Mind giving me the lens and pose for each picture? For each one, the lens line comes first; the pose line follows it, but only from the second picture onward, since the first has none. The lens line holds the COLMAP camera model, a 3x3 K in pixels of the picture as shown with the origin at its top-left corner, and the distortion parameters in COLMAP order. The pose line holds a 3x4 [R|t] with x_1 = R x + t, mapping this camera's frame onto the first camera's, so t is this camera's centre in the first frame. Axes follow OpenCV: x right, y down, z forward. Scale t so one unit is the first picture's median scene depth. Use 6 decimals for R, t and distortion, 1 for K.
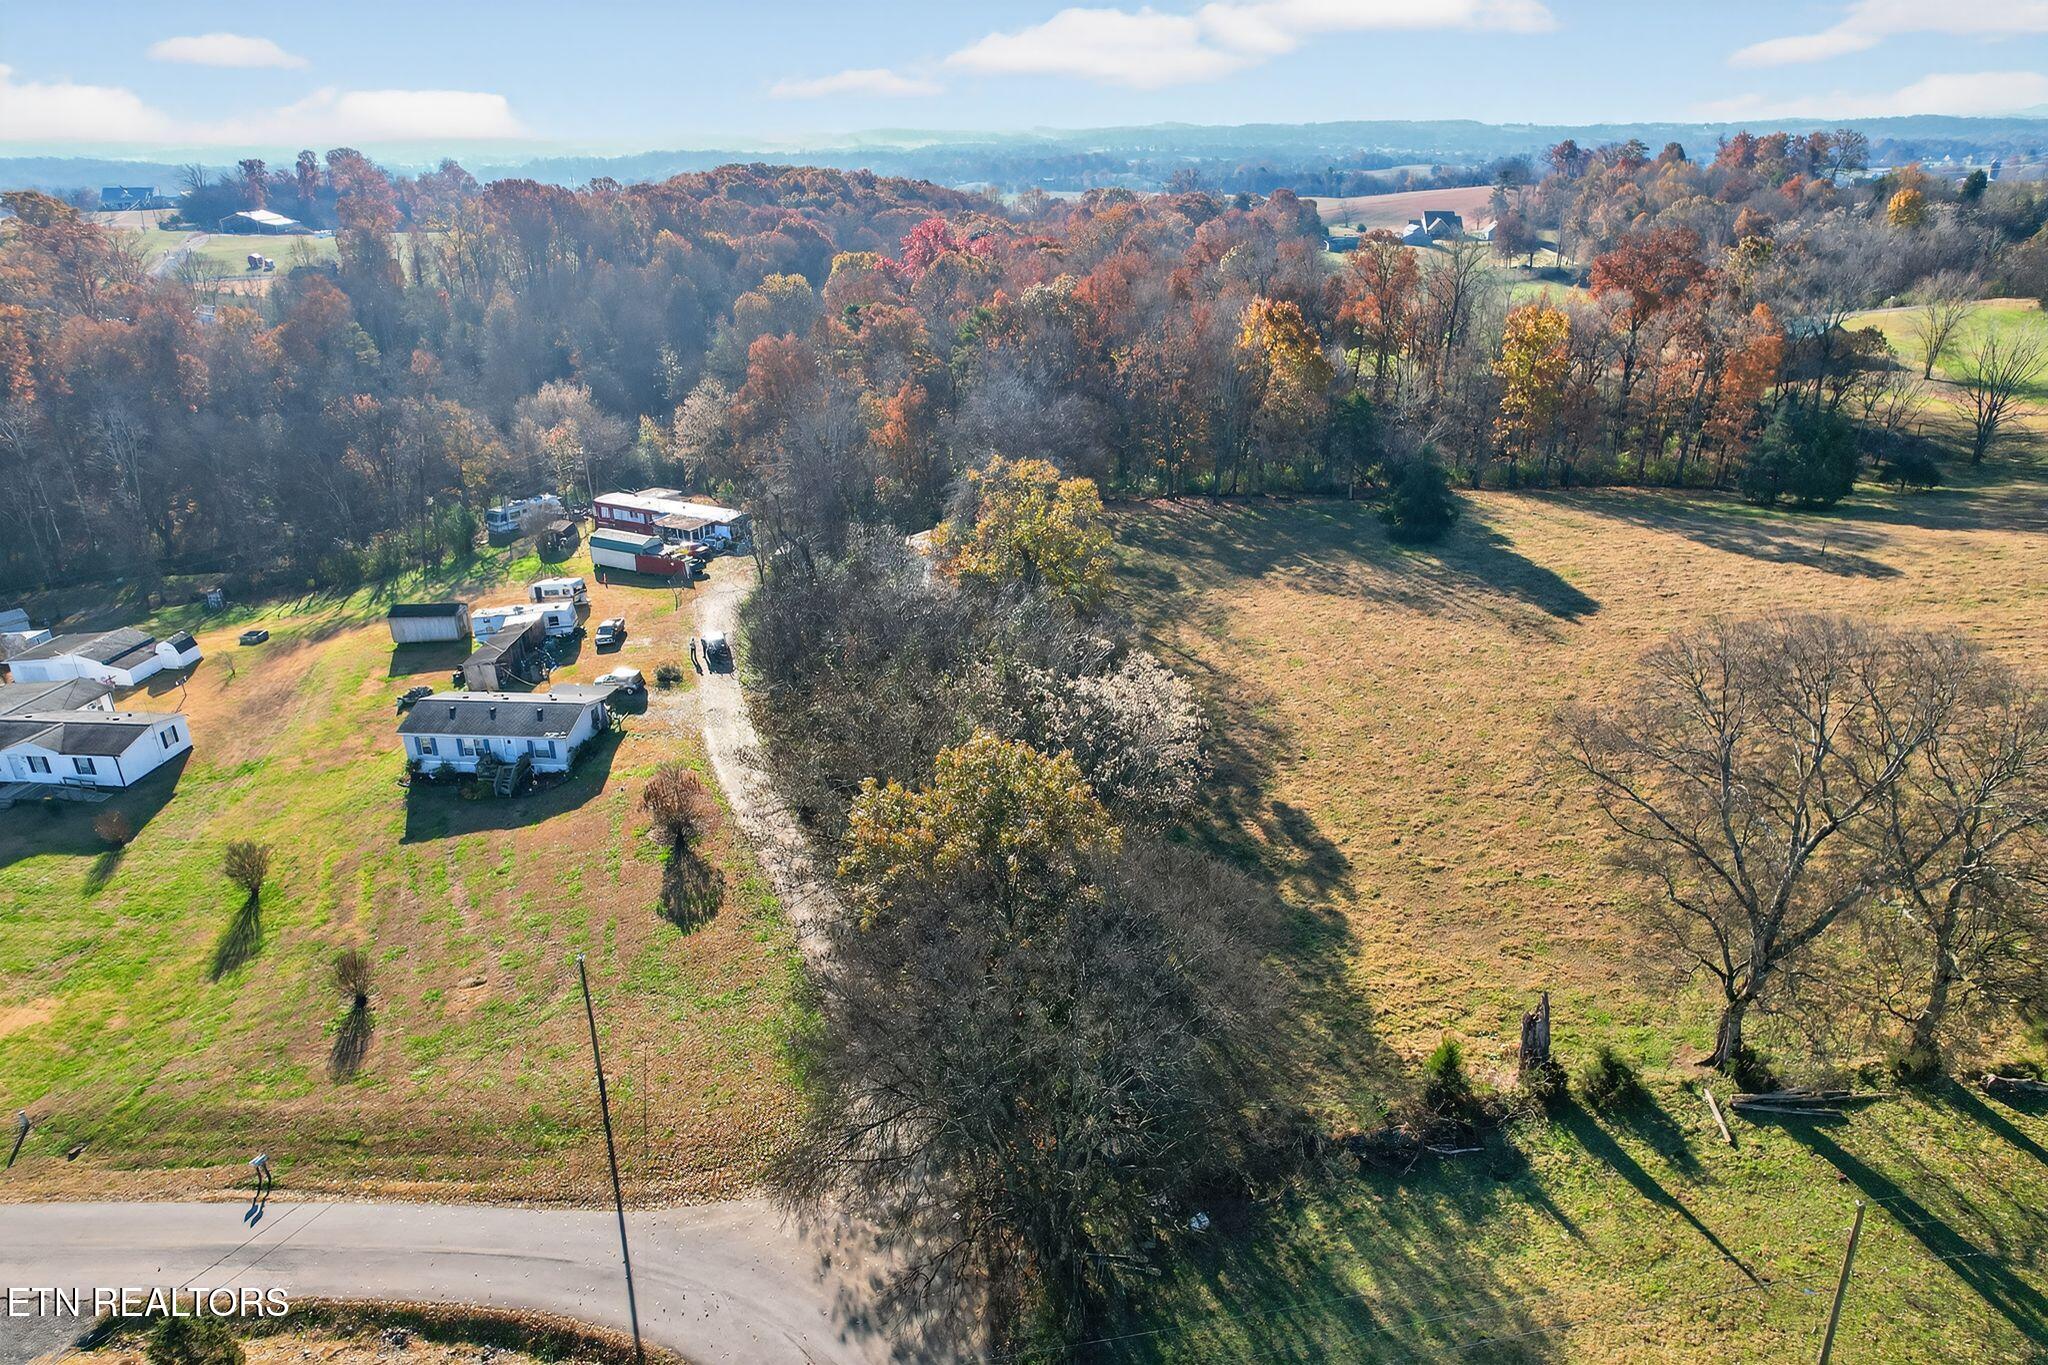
lens RADIAL K [[1321.7, 0, 1024.0], [0, 1321.7, 682.5], [0, 0, 1]] dist [-0.083362, 0.076990]
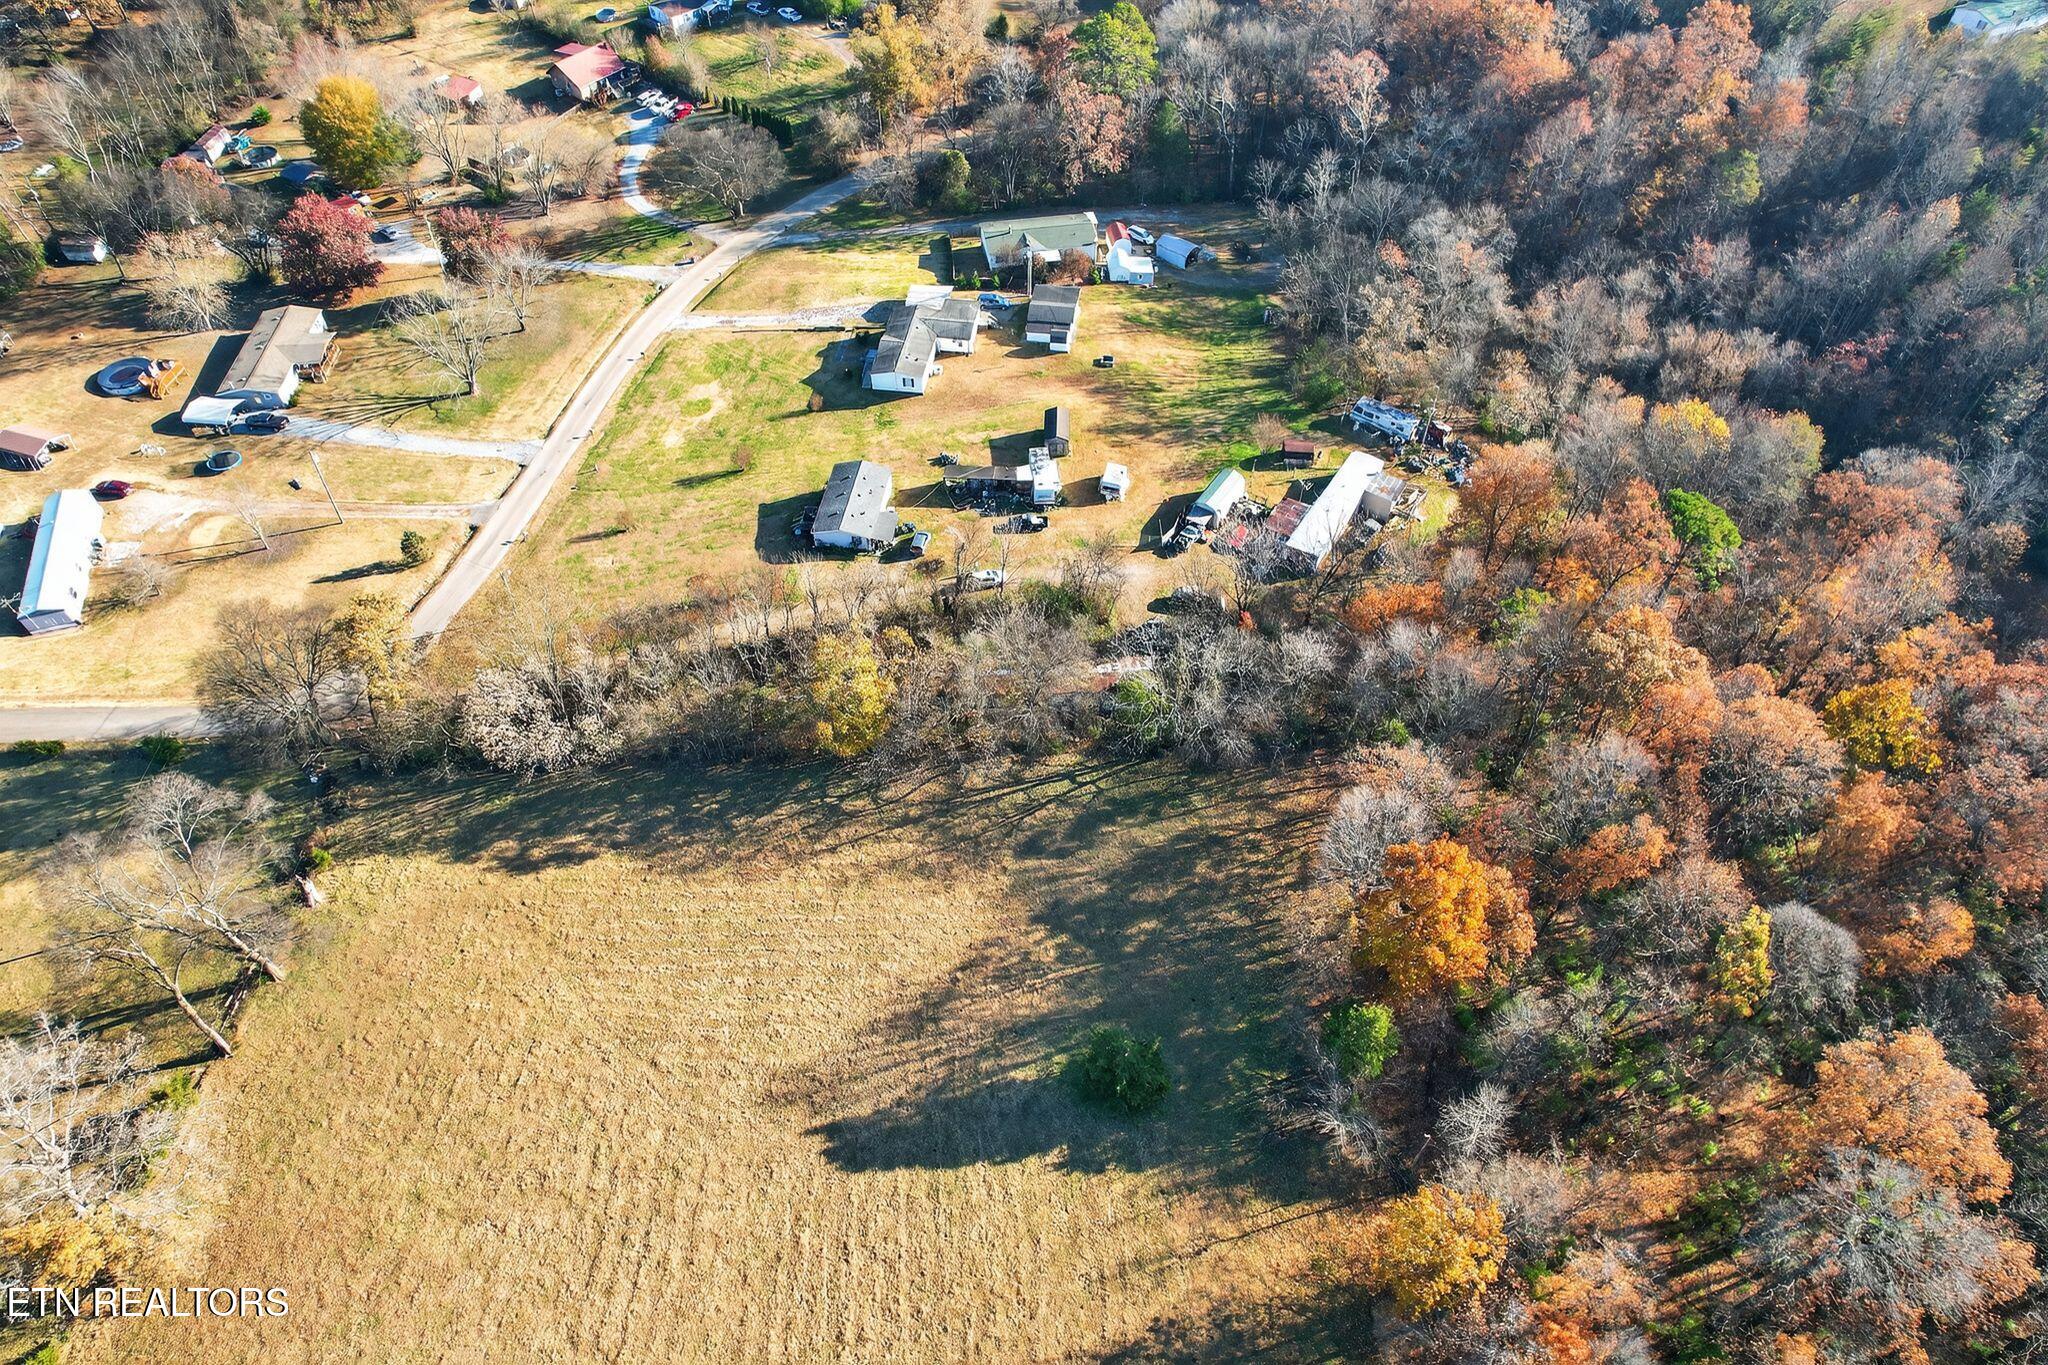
lens RADIAL K [[1327.2, 0, 1024.0], [0, 1327.2, 682.5], [0, 0, 1]] dist [-0.043315, 0.000168]
pose [[-0.035366, 0.763201, -0.645193, 0.843960], [-0.389407, 0.584047, 0.712216, -1.106443], [0.920387, 0.276431, 0.276540, 0.783266]]
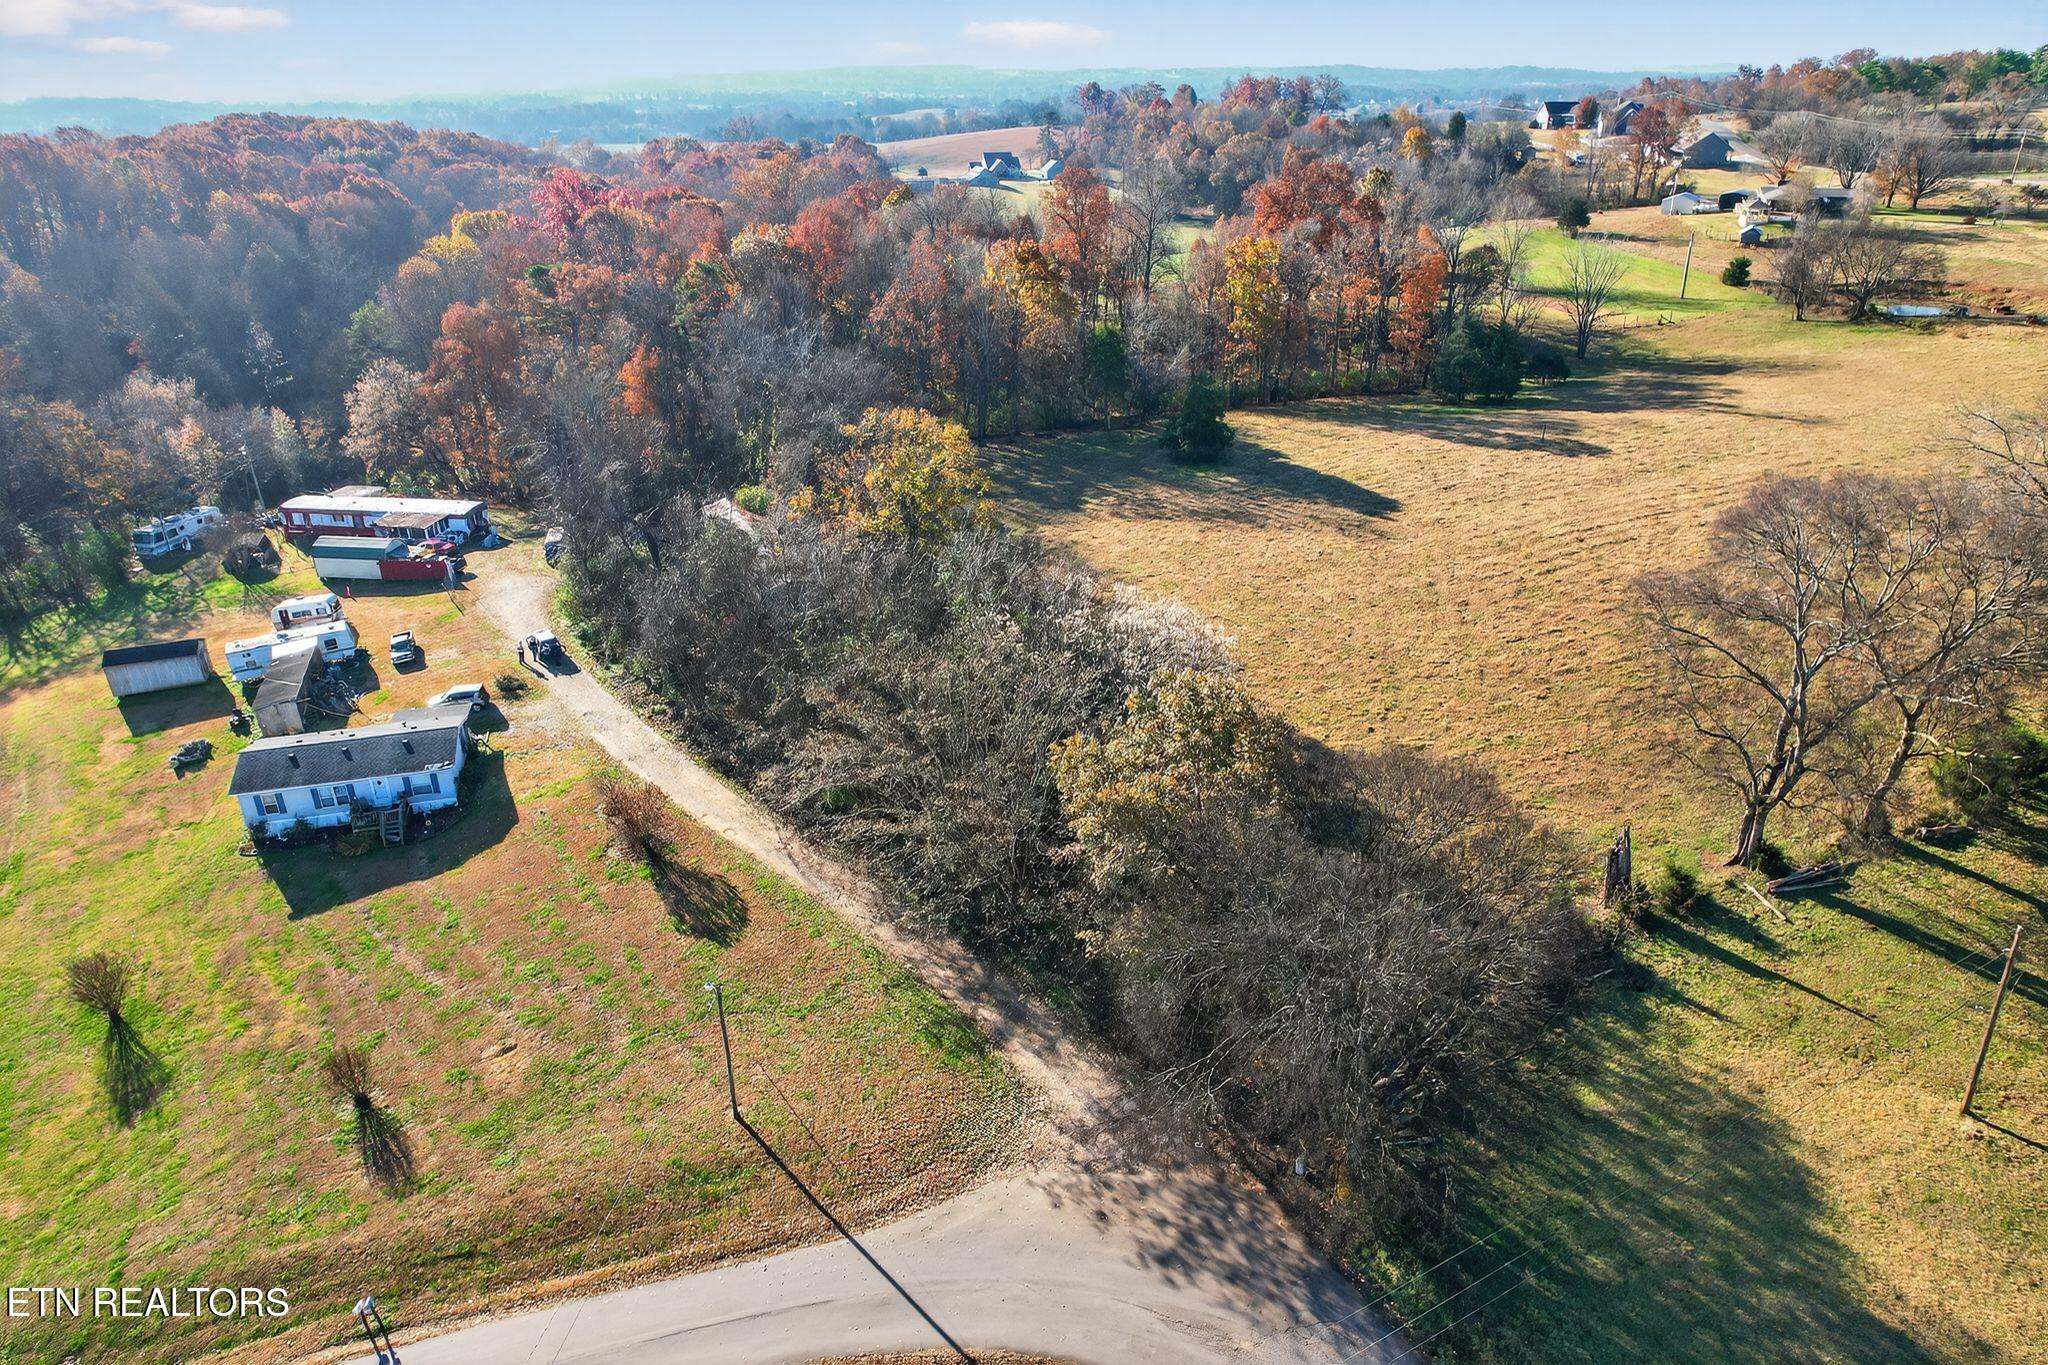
lens RADIAL K [[1321.7, 0, 1024.0], [0, 1321.7, 682.5], [0, 0, 1]] dist [-0.083362, 0.076990]
pose [[0.938099, -0.141795, 0.316014, -0.244714], [0.130614, 0.989828, 0.056402, -0.012633], [-0.320797, -0.011635, 0.947077, 0.045463]]
